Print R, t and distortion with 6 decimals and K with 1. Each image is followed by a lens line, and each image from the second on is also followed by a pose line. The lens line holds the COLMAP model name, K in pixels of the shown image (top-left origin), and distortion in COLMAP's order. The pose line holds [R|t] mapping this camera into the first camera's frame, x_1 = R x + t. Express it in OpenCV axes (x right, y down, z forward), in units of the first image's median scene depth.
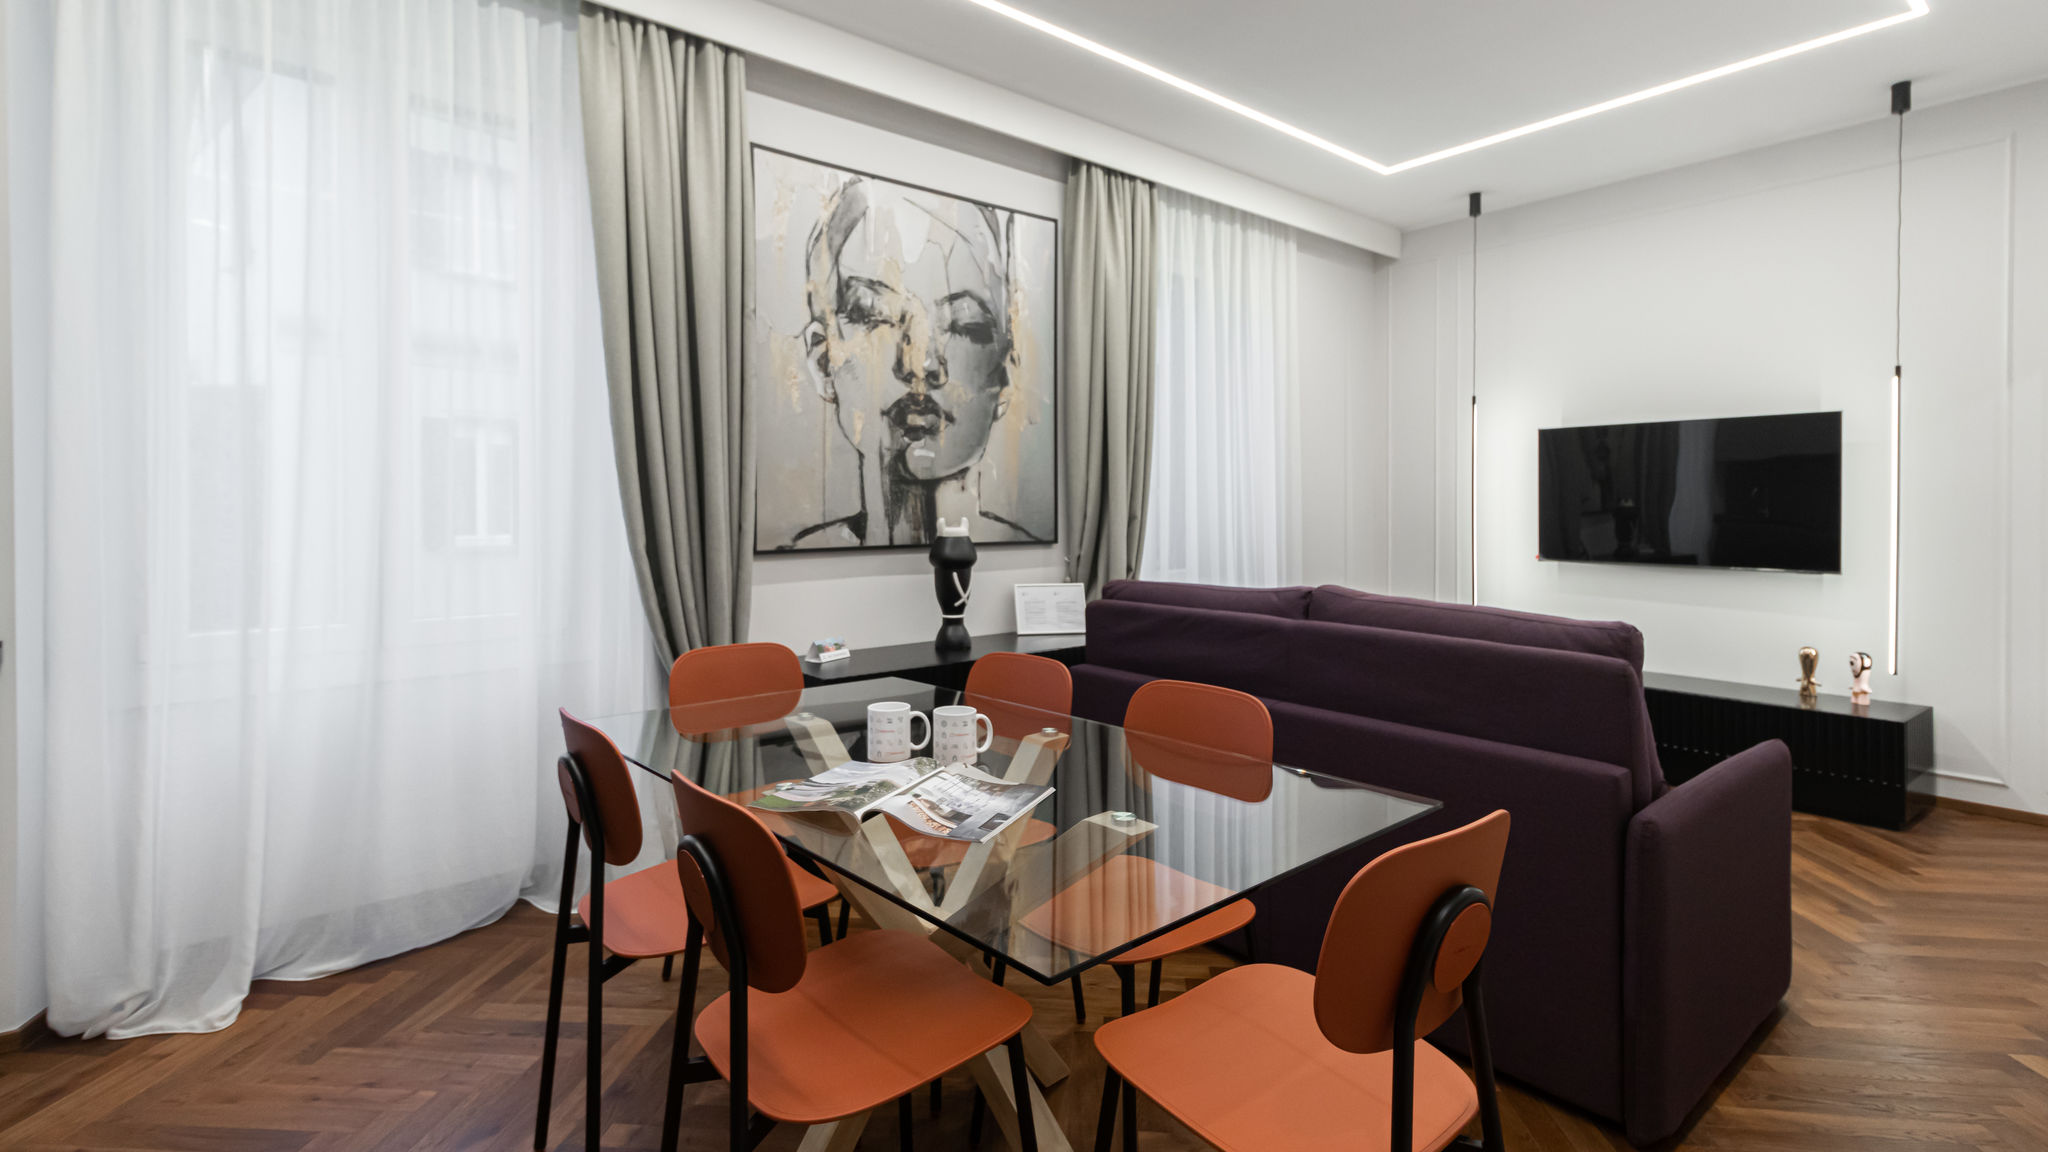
lens RADIAL K [[954.3, 0, 997.6], [0, 954.3, 512.3], [0, 0, 1]] dist [-0.001307, 0.003802]
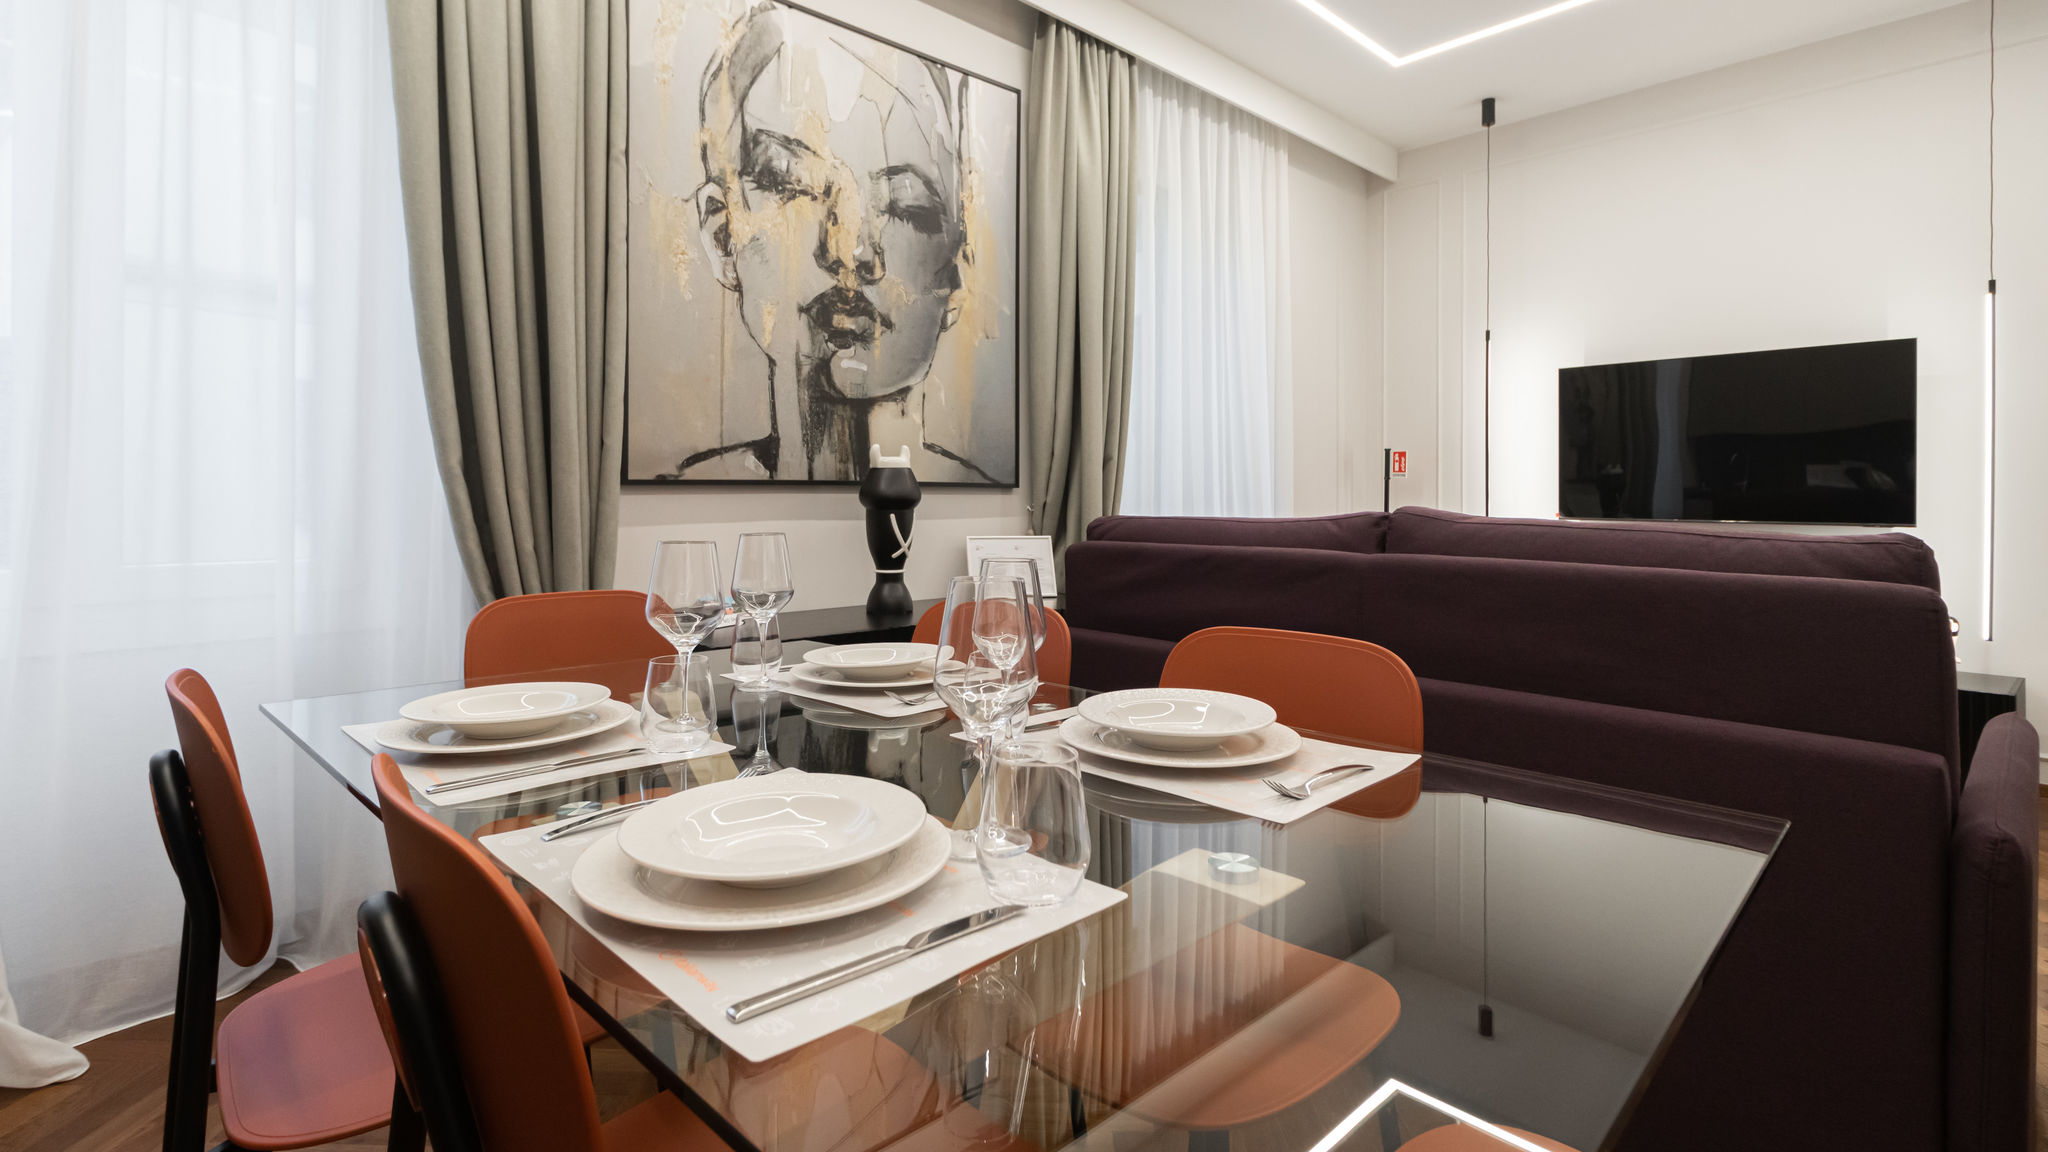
lens RADIAL K [[954.3, 0, 992.2], [0, 954.3, 500.2], [0, 0, 1]] dist [-0.001307, 0.003802]
pose [[0.998087, 0.004519, 0.061667, -0.011142], [-0.004677, 0.999986, 0.002418, 0.046579], [-0.061655, -0.002702, 0.998094, 0.201266]]
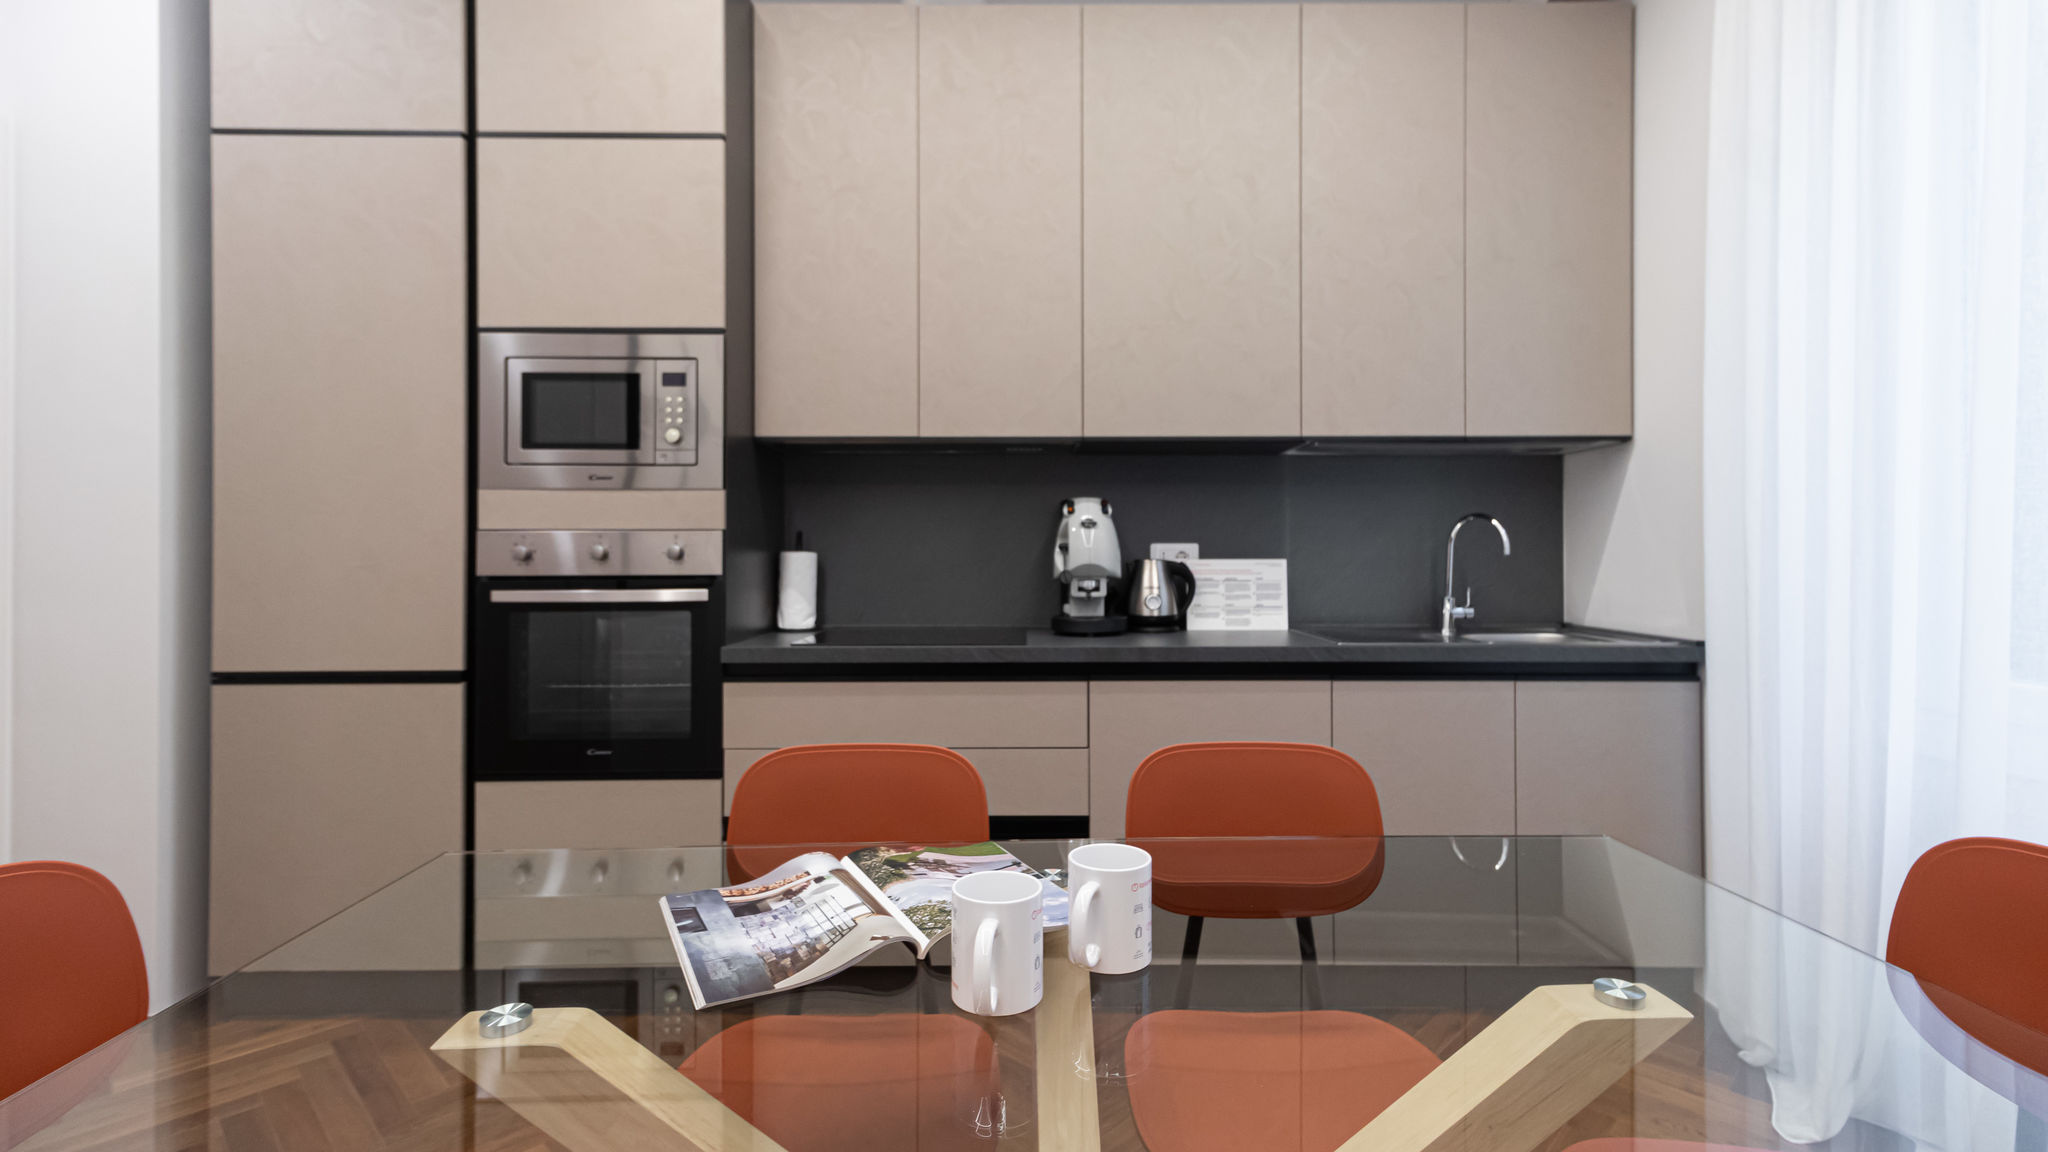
lens RADIAL K [[954.3, 0, 1060.3], [0, 954.3, 555.9], [0, 0, 1]] dist [-0.001307, 0.003802]
pose [[-0.608178, 0.004246, -0.793789, 0.146043], [-0.003460, 0.999962, 0.008001, 0.019491], [0.793793, 0.007613, -0.608140, 0.621116]]
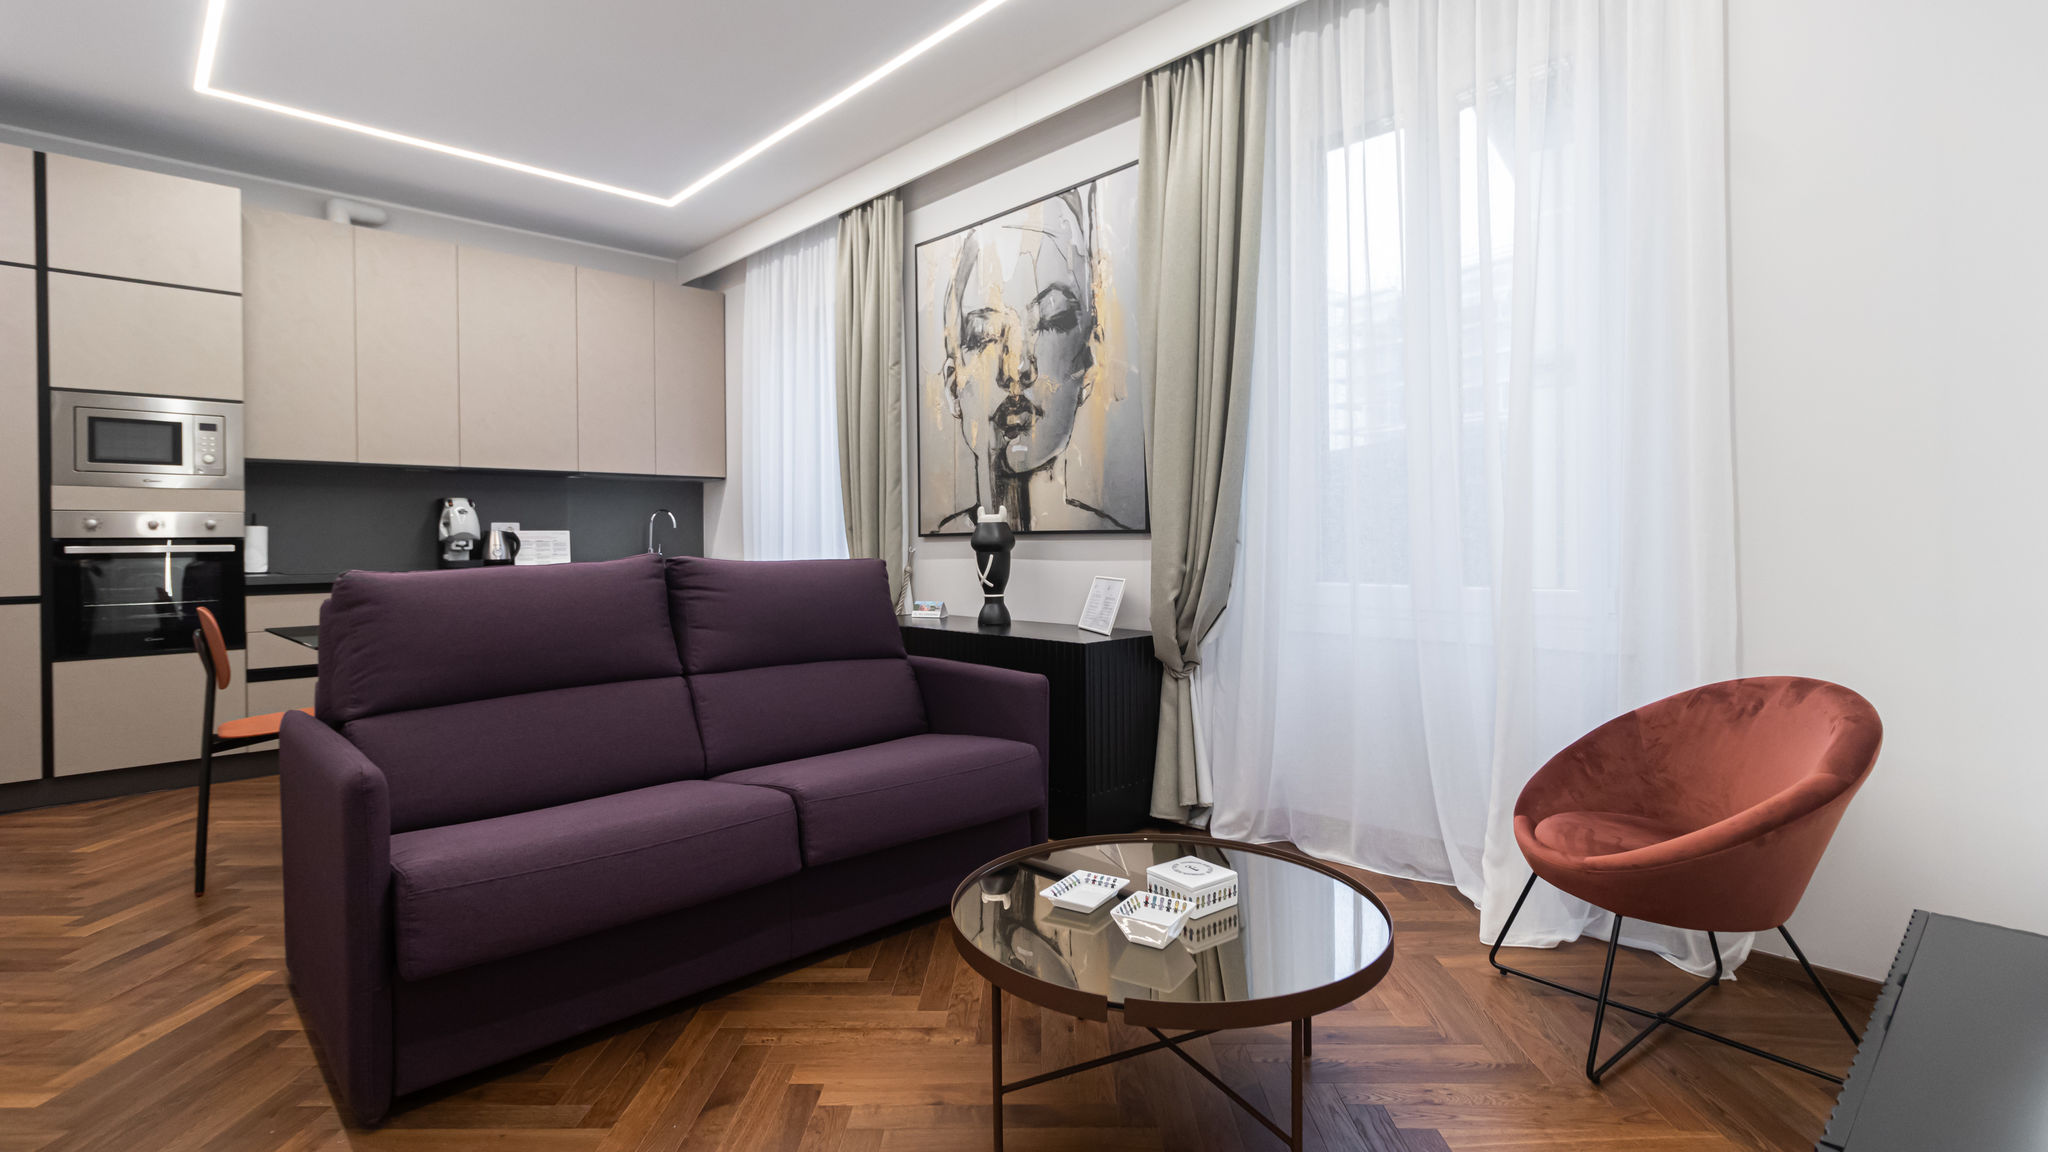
lens RADIAL K [[954.3, 0, 1033.8], [0, 954.3, 539.8], [0, 0, 1]] dist [-0.001307, 0.003802]
pose [[0.086864, 0.000993, -0.996220, 0.999303], [0.001154, 0.999999, 0.001097, 0.041183], [0.996220, -0.001245, 0.086862, 0.903322]]
